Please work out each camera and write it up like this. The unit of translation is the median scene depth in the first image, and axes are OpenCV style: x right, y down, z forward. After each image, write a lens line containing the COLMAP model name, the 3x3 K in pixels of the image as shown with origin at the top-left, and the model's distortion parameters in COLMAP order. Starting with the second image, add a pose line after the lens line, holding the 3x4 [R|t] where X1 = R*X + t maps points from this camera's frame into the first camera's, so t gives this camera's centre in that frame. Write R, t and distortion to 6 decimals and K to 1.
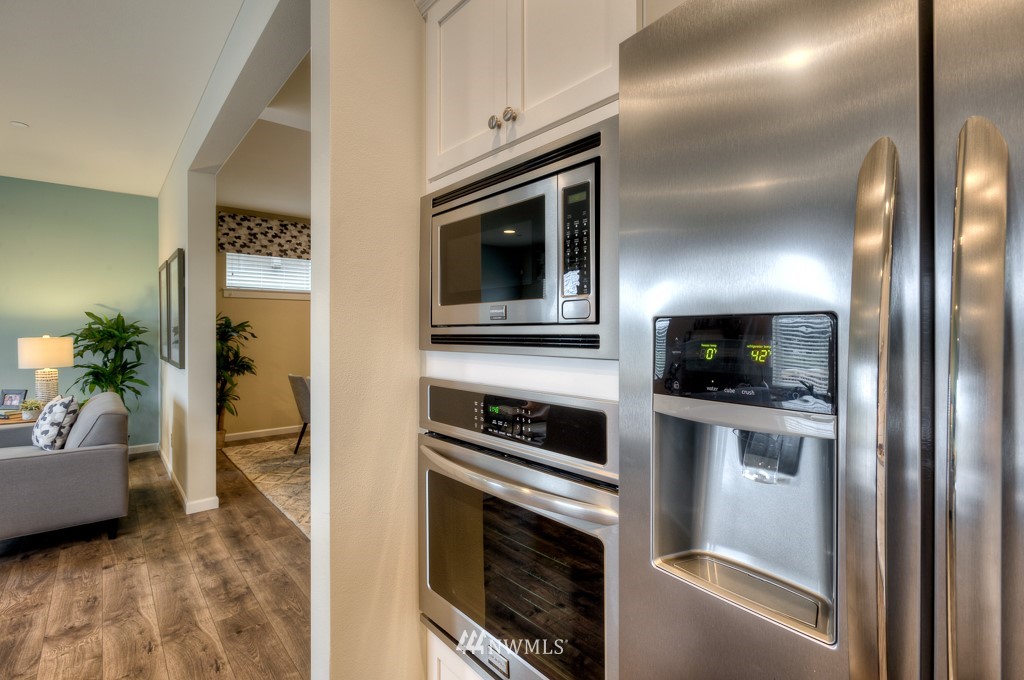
lens RADIAL K [[481.2, 0, 519.5], [0, 481.2, 331.1], [0, 0, 1]] dist [-0.001985, -0.000720]
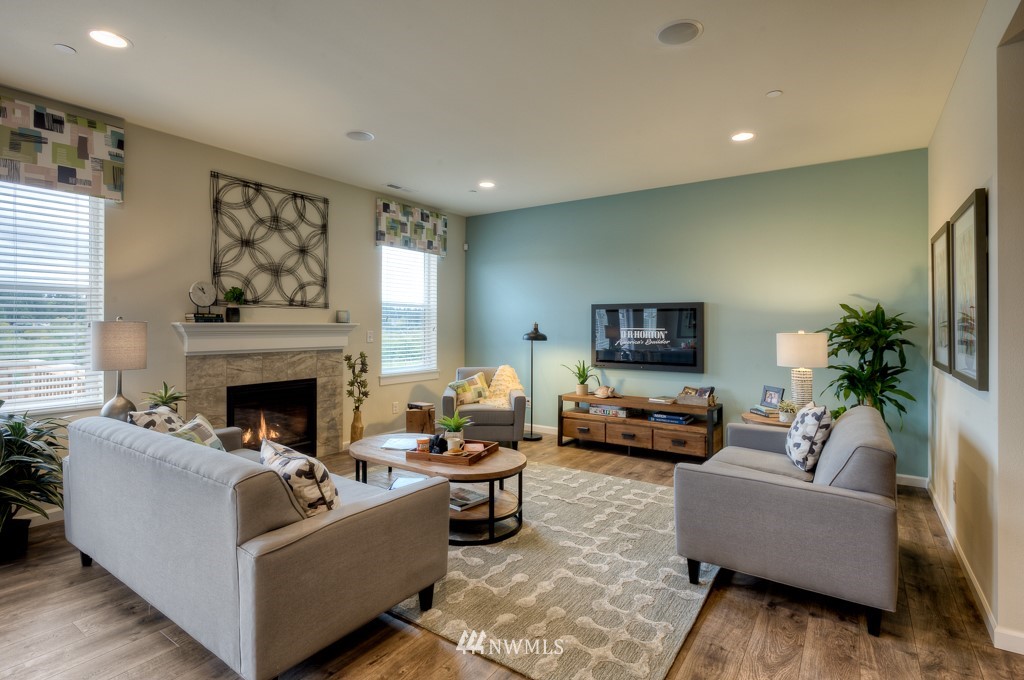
lens RADIAL K [[499.8, 0, 518.9], [0, 499.8, 322.2], [0, 0, 1]] dist [0.001463, 0.001620]
pose [[0.259878, -0.003086, -0.965637, -0.221396], [-0.006169, 0.999969, -0.004856, 0.000894], [0.965622, 0.007219, 0.259851, 0.248423]]
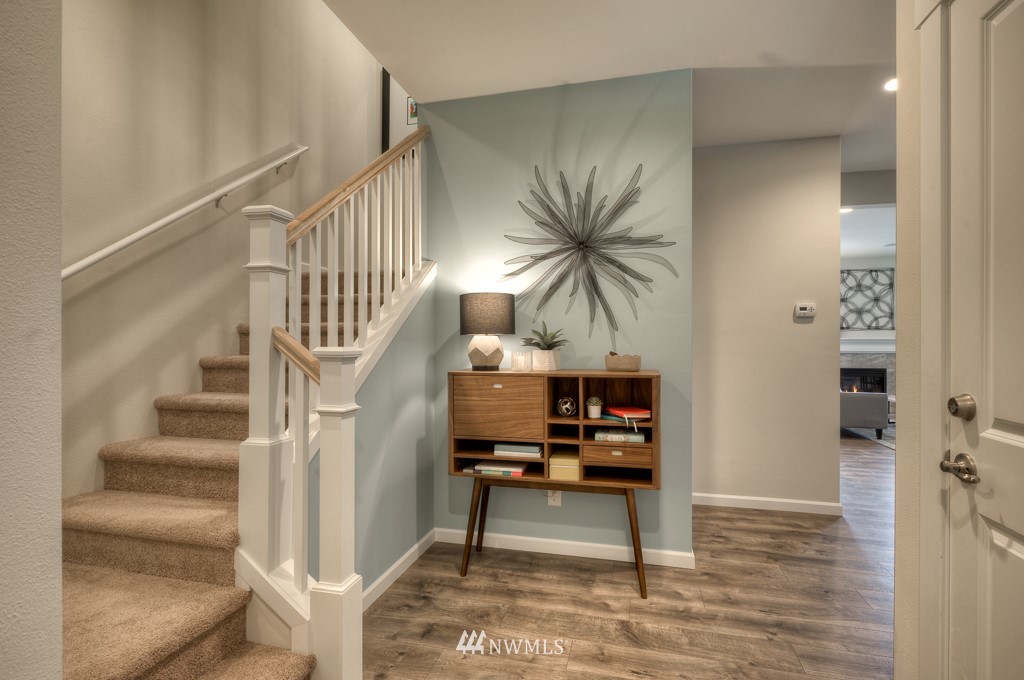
lens RADIAL K [[478.5, 0, 518.4], [0, 478.5, 344.4], [0, 0, 1]] dist [-0.000013, 0.000466]
pose [[-0.816361, -0.001349, -0.577541, 1.004103], [-0.002106, 0.999998, 0.000641, 0.029219], [0.577539, 0.001739, -0.816362, 0.867169]]
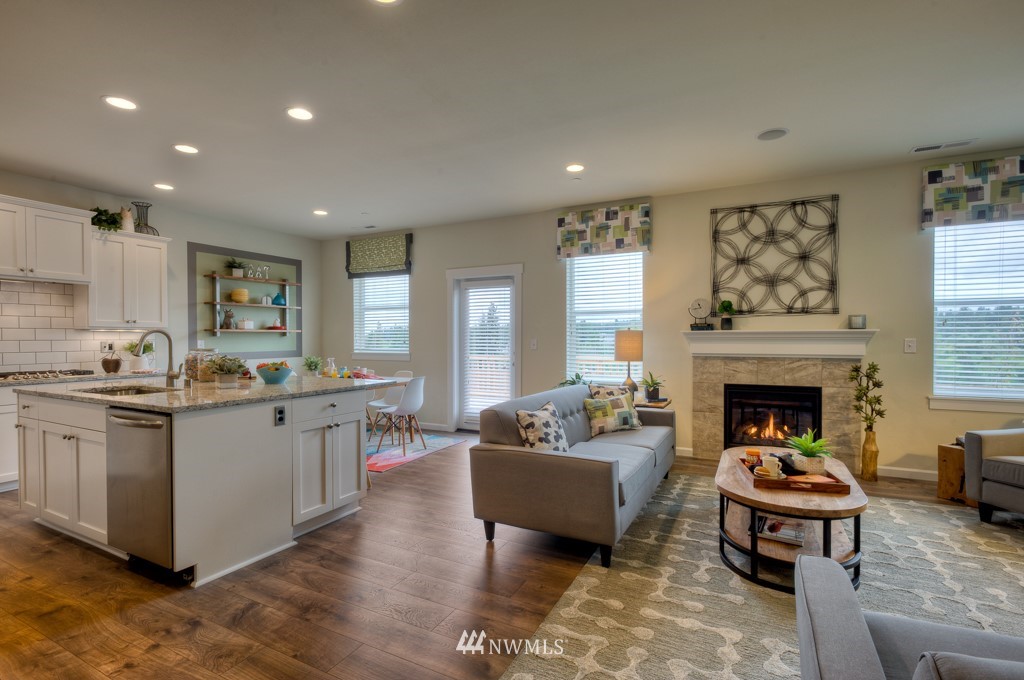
lens RADIAL K [[478.5, 0, 518.4], [0, 478.5, 344.4], [0, 0, 1]] dist [-0.000013, 0.000466]
pose [[-0.924812, 0.008047, -0.380340, -0.445031], [0.002155, 0.999871, 0.015915, 0.014853], [0.380419, 0.013899, -0.924710, 0.841441]]
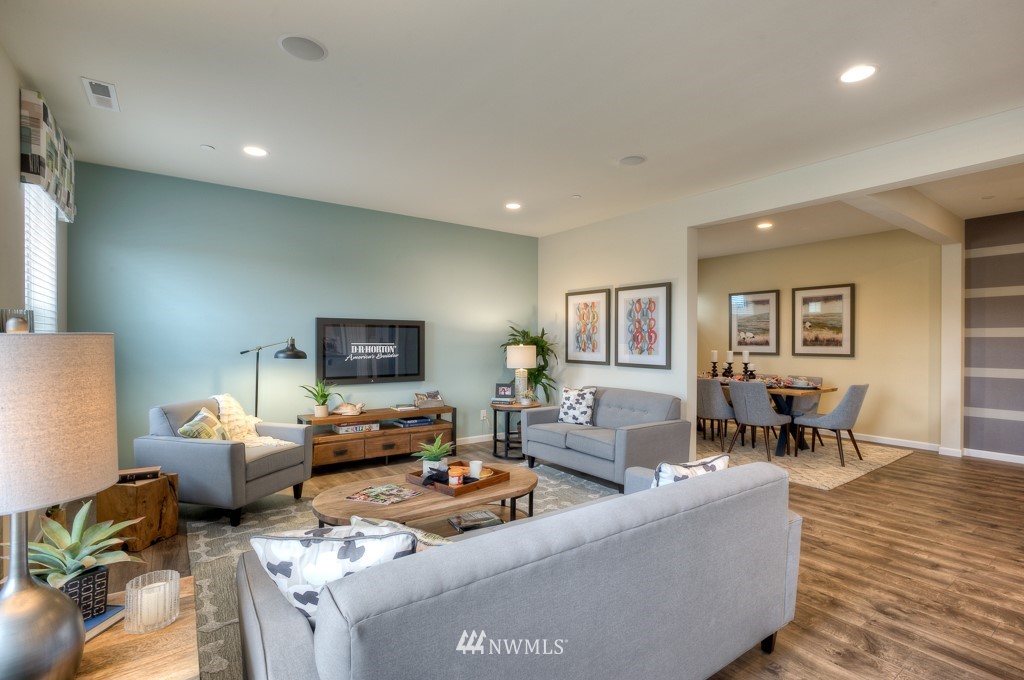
lens RADIAL K [[478.5, 0, 518.4], [0, 478.5, 344.4], [0, 0, 1]] dist [-0.000013, 0.000466]
pose [[0.996407, 0.006508, -0.084448, -0.898534], [-0.006079, 0.999967, 0.005331, 0.002382], [0.084480, -0.004798, 0.996414, -0.361372]]
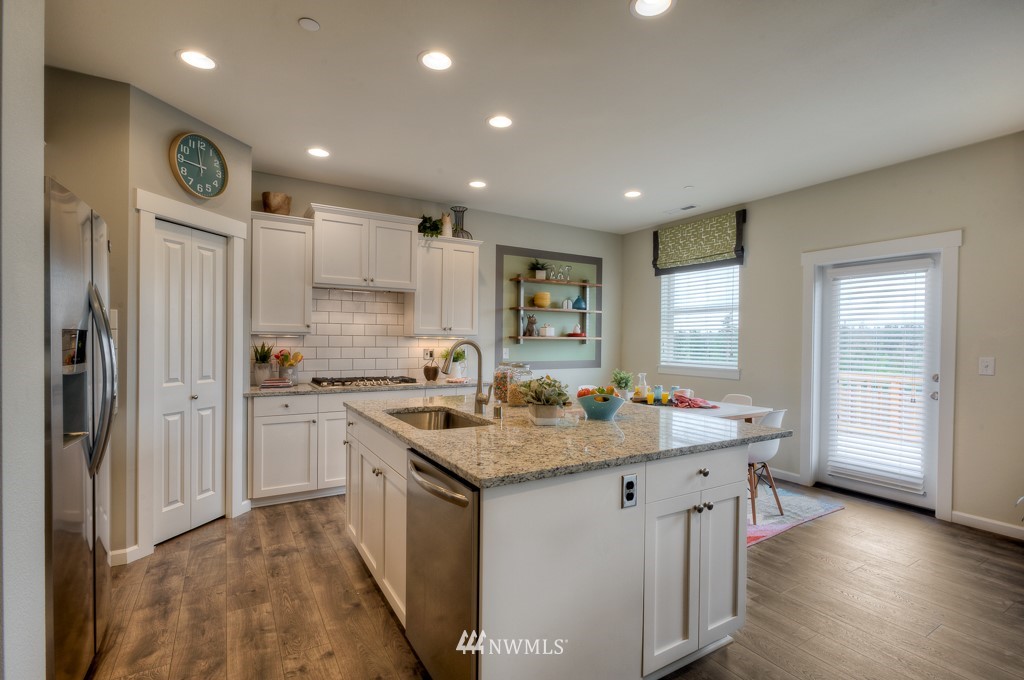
lens RADIAL K [[457.1, 0, 529.6], [0, 457.1, 340.9], [0, 0, 1]] dist [-0.000664, 0.000192]
pose [[-0.991589, -0.008960, 0.129113, -0.341456], [-0.008562, 0.999957, 0.003641, -0.002545], [-0.129140, 0.002505, -0.991623, 0.419458]]
